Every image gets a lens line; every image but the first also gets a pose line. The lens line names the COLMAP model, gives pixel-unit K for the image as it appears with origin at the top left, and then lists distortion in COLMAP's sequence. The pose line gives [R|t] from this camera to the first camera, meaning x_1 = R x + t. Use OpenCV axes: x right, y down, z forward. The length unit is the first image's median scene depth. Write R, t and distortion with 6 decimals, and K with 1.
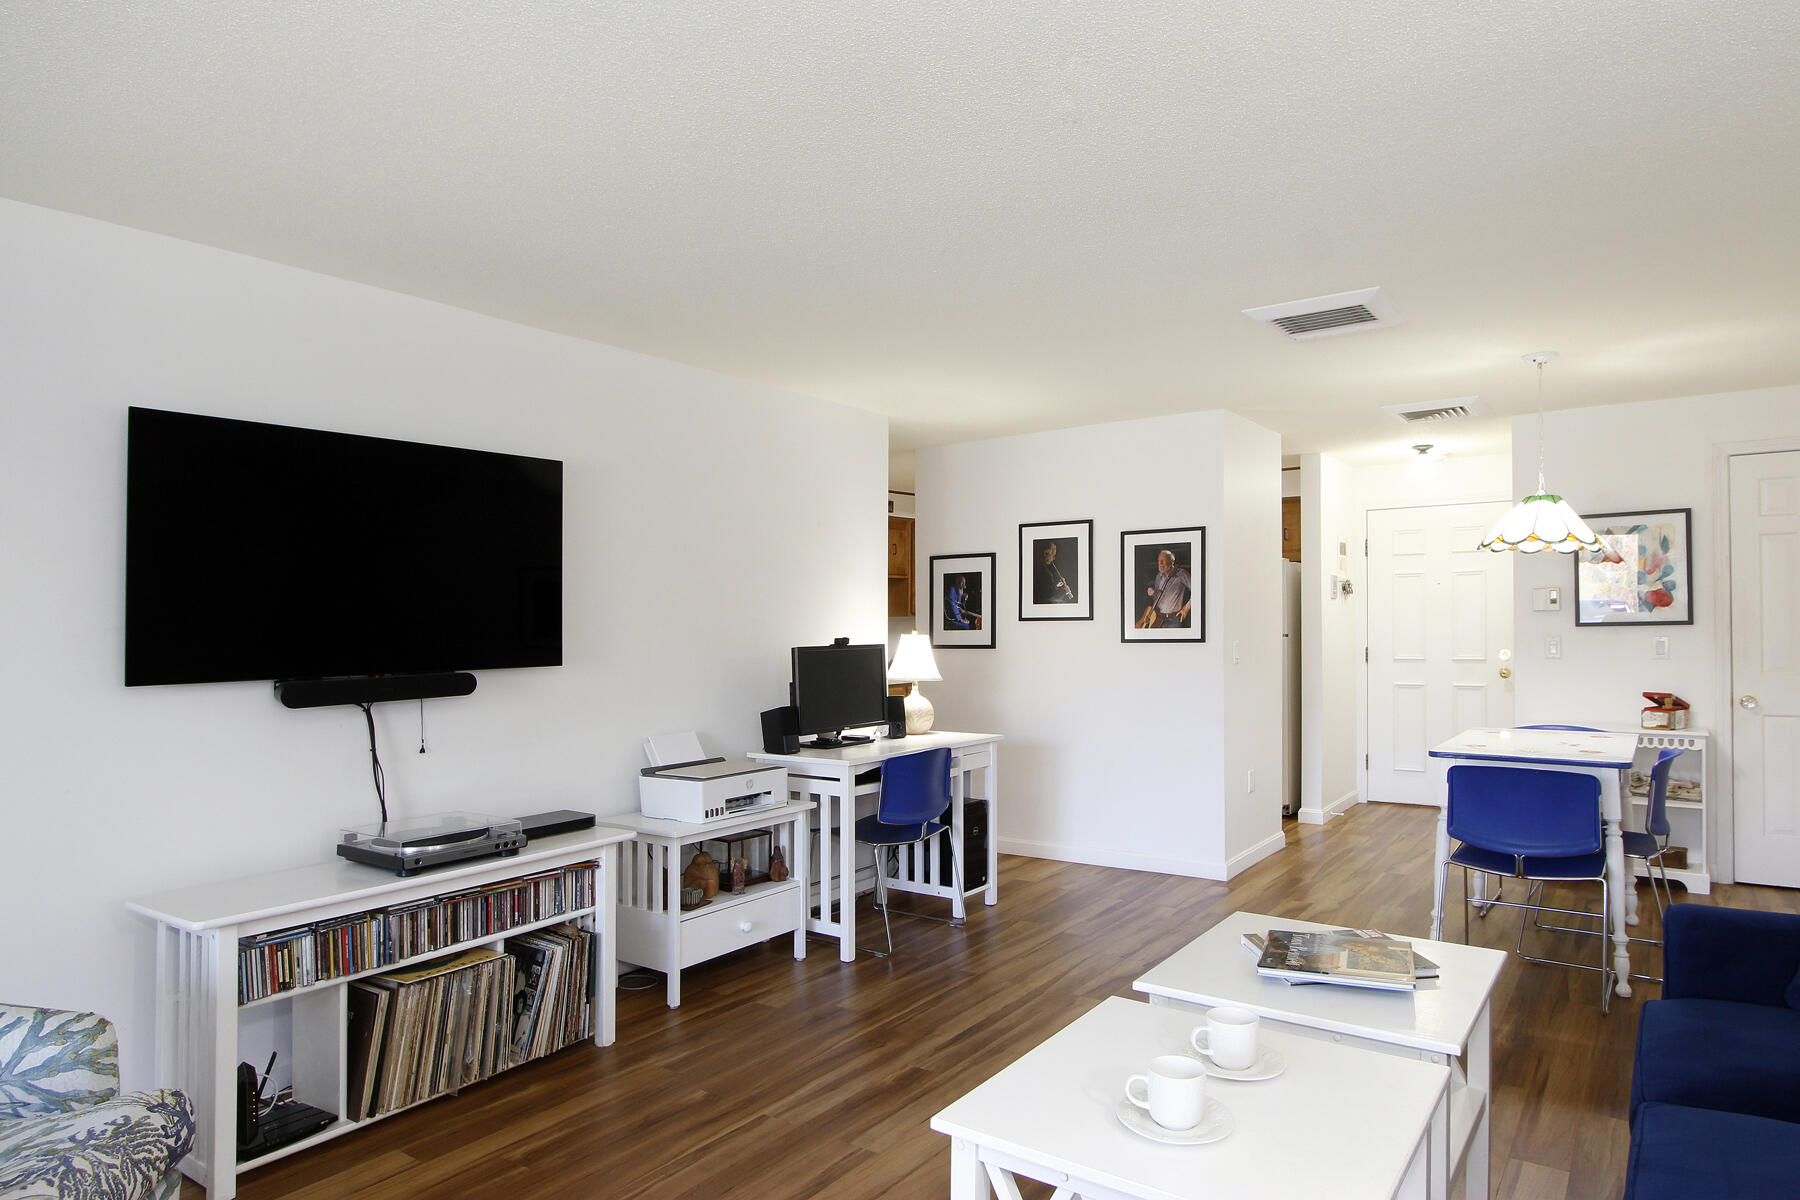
lens RADIAL K [[1008.8, 0, 963.3], [0, 1008.8, 601.5], [0, 0, 1]] dist [-0.025743, 0.000469]
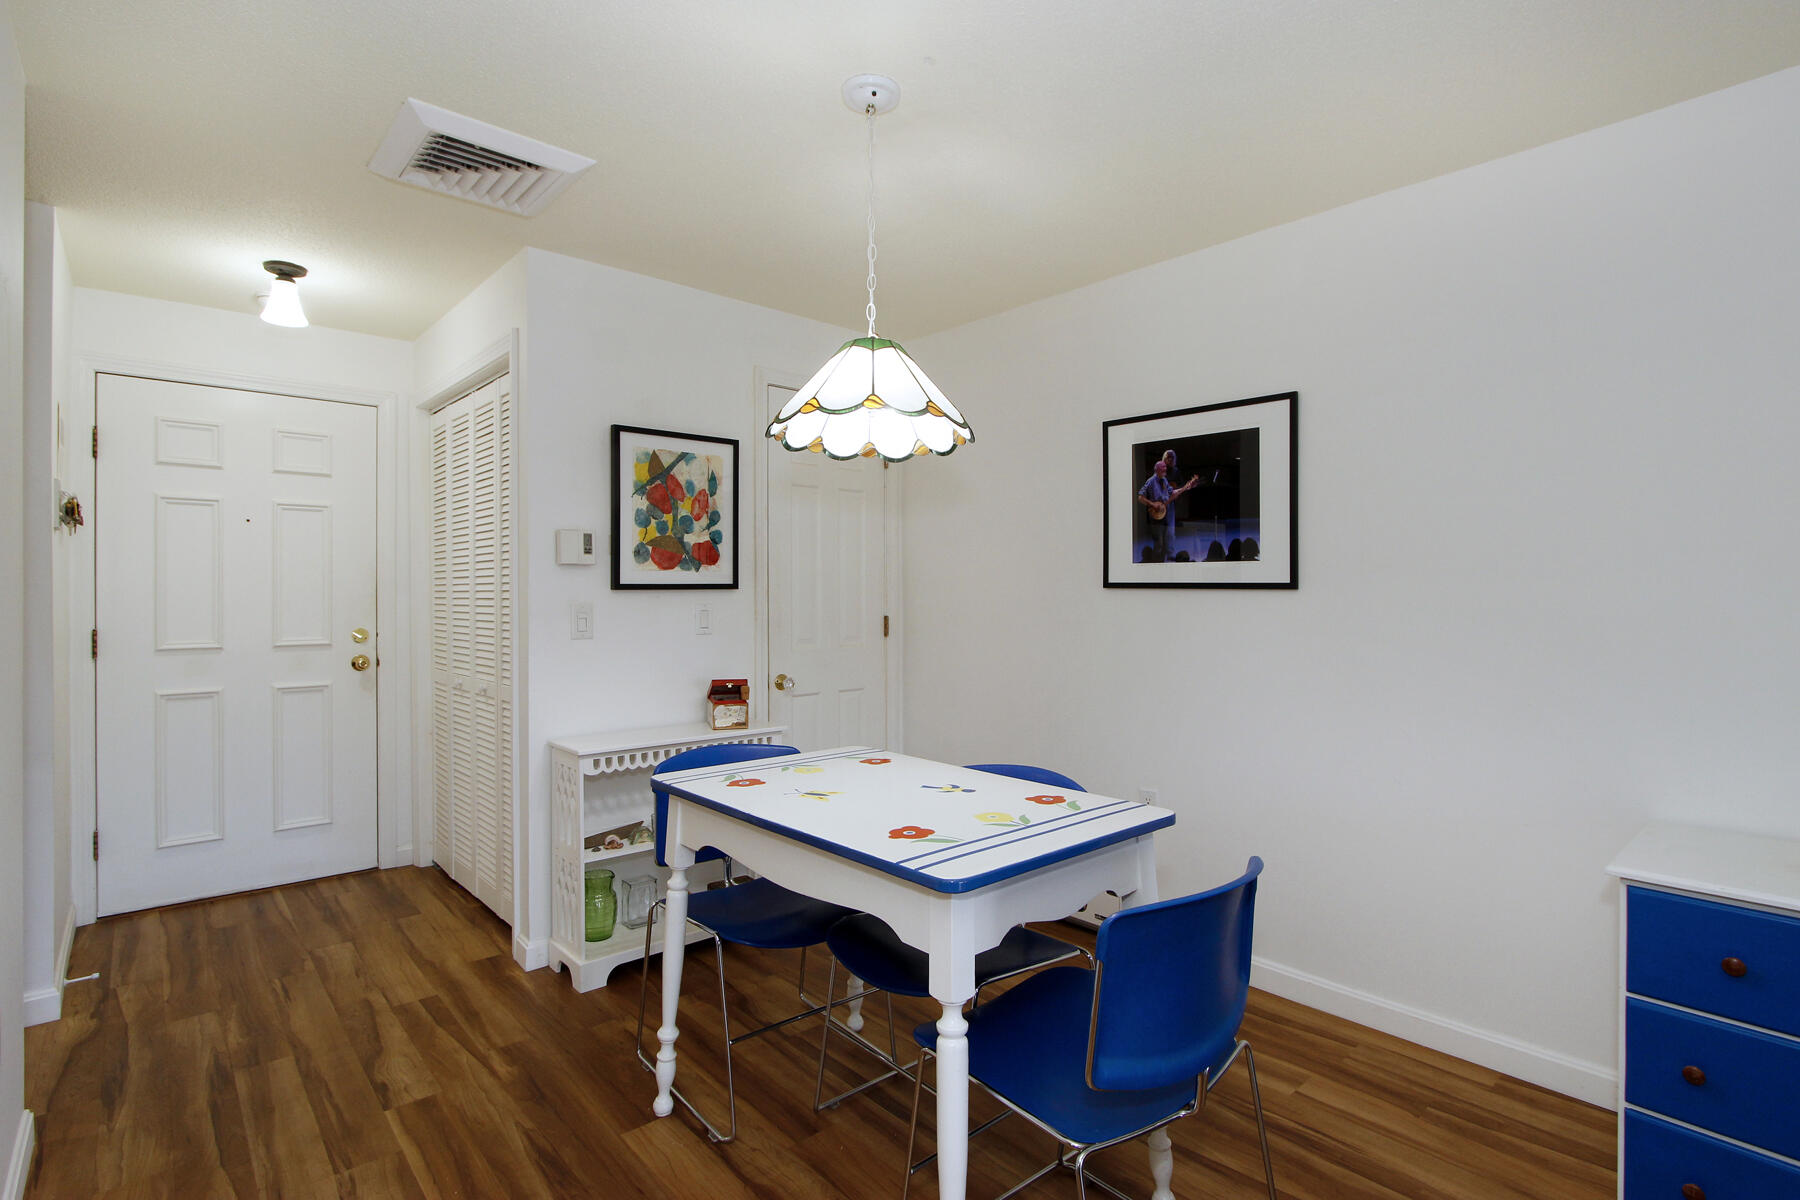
lens RADIAL K [[863.1, 0, 894.3], [0, 863.1, 606.5], [0, 0, 1]] dist [-0.022397, 0.001757]
pose [[0.235772, -0.001117, 0.971808, 0.093448], [-0.024497, 0.999675, 0.007092, 0.027785], [-0.971499, -0.025479, 0.235668, 0.678181]]
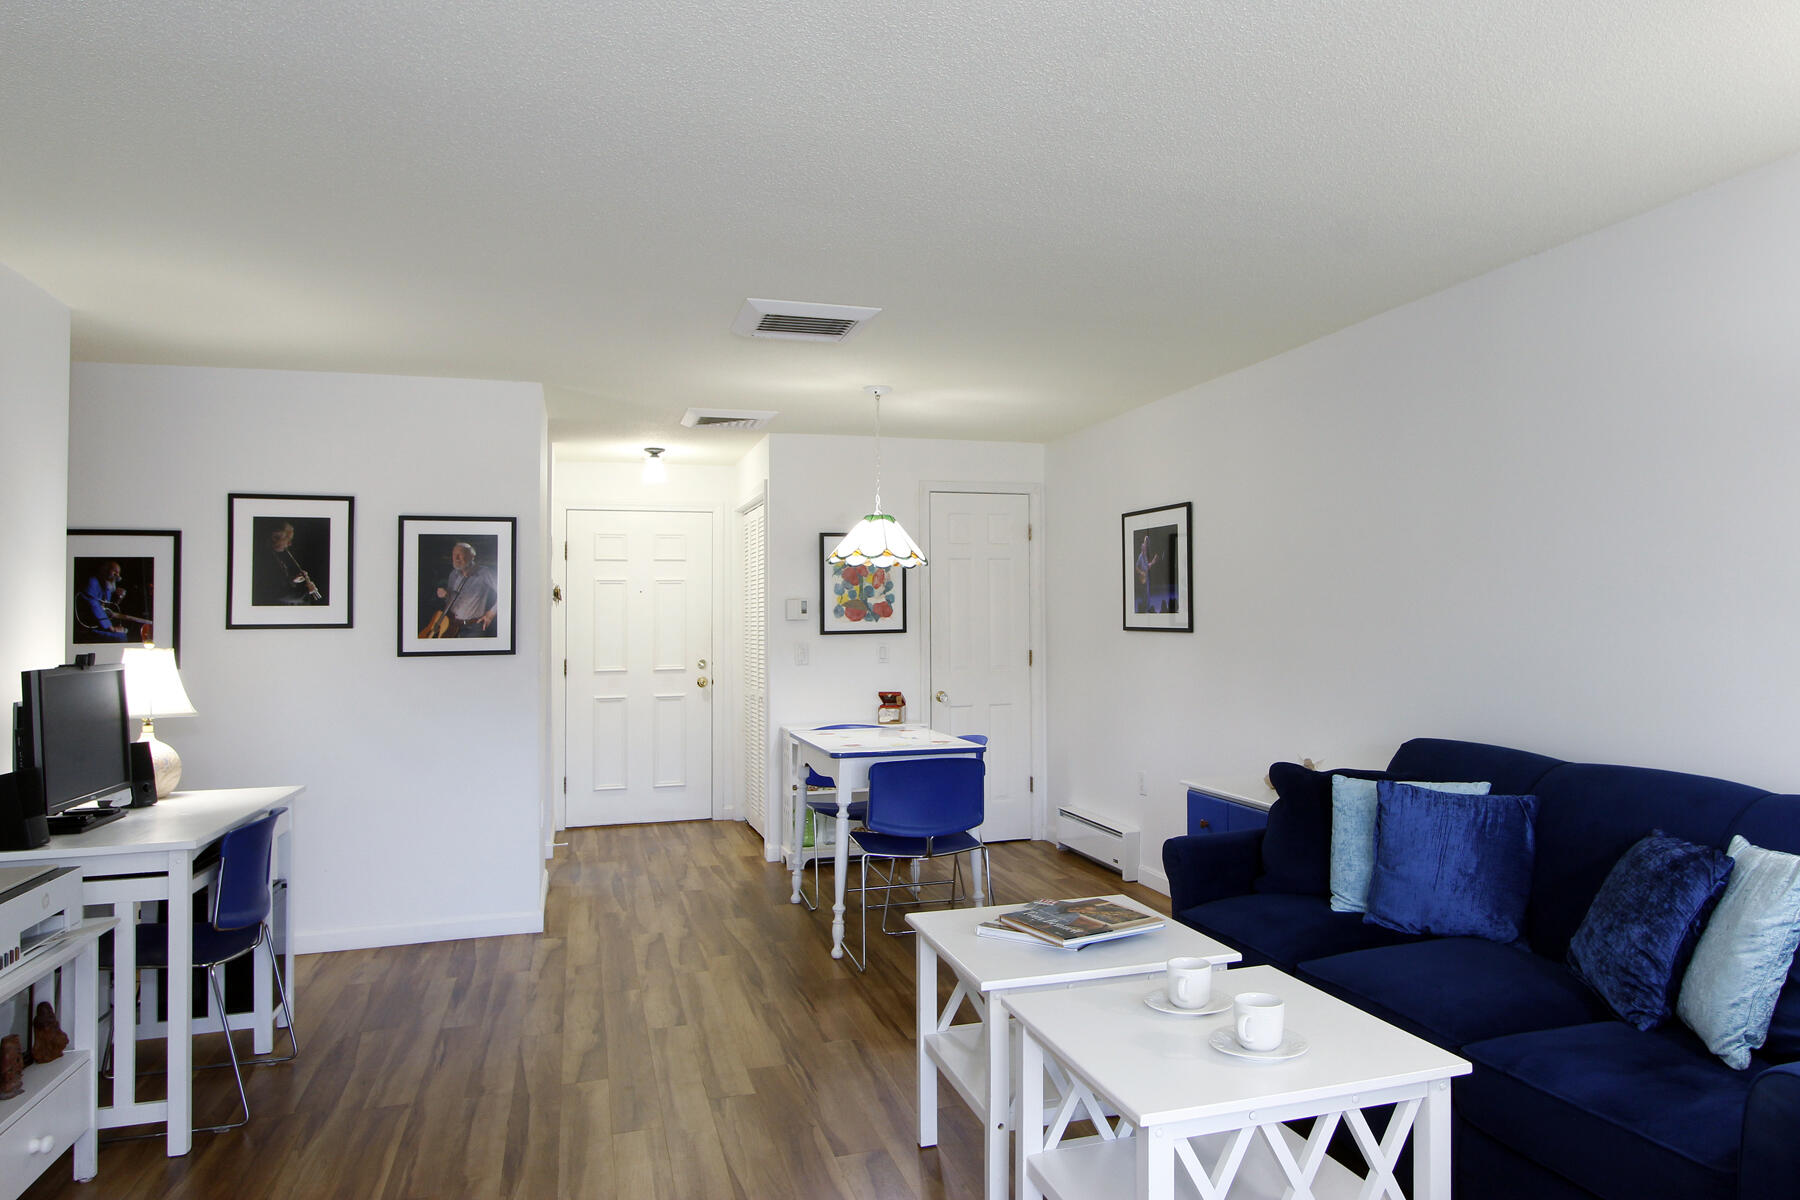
lens RADIAL K [[1158.7, 0, 905.1], [0, 1158.7, 595.1], [0, 0, 1]] dist [0.002915, 0.001454]
pose [[0.639011, 0.023715, 0.768832, -0.298598], [-0.012851, 0.999714, -0.020155, 0.006293], [-0.769090, 0.002999, 0.639133, 0.122879]]
